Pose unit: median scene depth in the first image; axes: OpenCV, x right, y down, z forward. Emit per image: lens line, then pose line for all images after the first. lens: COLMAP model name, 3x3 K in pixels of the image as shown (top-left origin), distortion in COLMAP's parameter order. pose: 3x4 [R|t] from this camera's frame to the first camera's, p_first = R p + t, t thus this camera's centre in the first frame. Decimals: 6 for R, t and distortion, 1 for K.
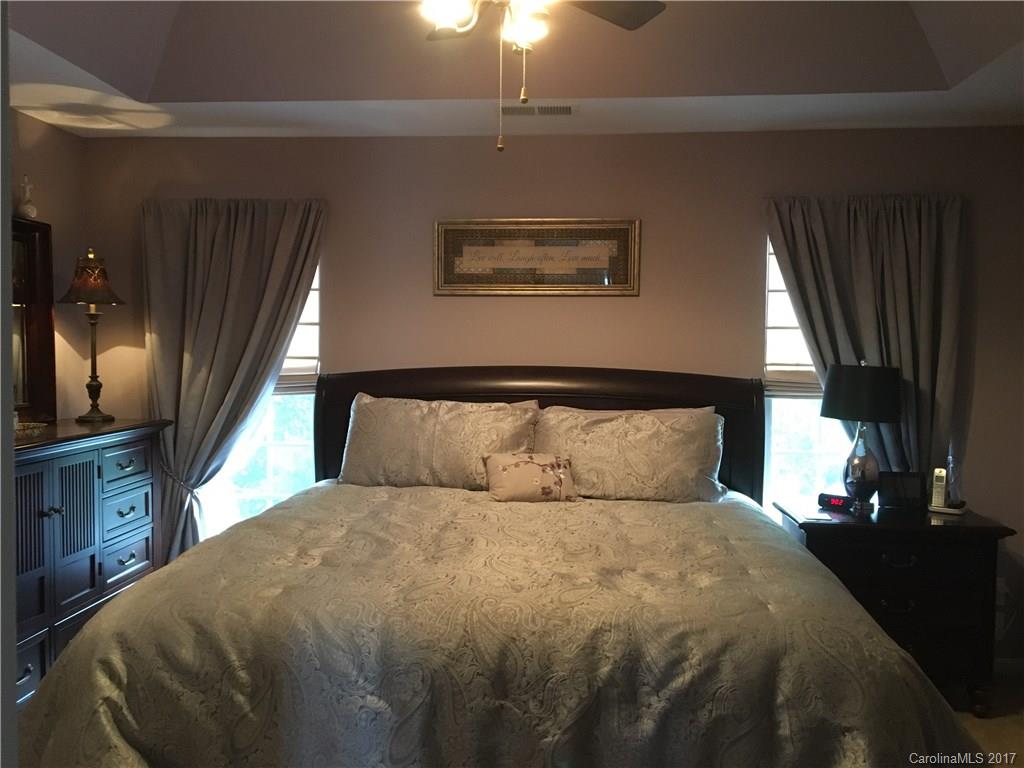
lens RADIAL K [[885.9, 0, 496.2], [0, 885.9, 379.9], [0, 0, 1]] dist [0.121522, -0.187995]
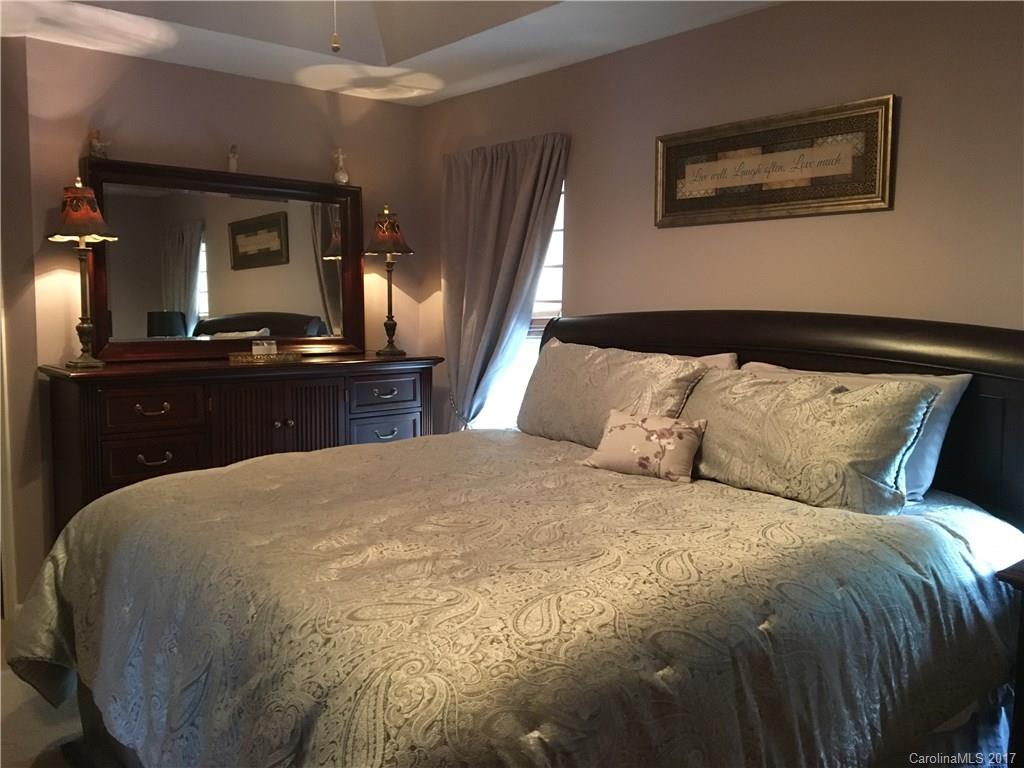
lens RADIAL K [[885.9, 0, 496.2], [0, 885.9, 379.9], [0, 0, 1]] dist [0.121522, -0.187995]
pose [[0.692488, 0.063685, -0.718613, 0.458366], [-0.028070, 0.997720, 0.061371, 0.003528], [0.720883, -0.022327, 0.692697, 0.289846]]
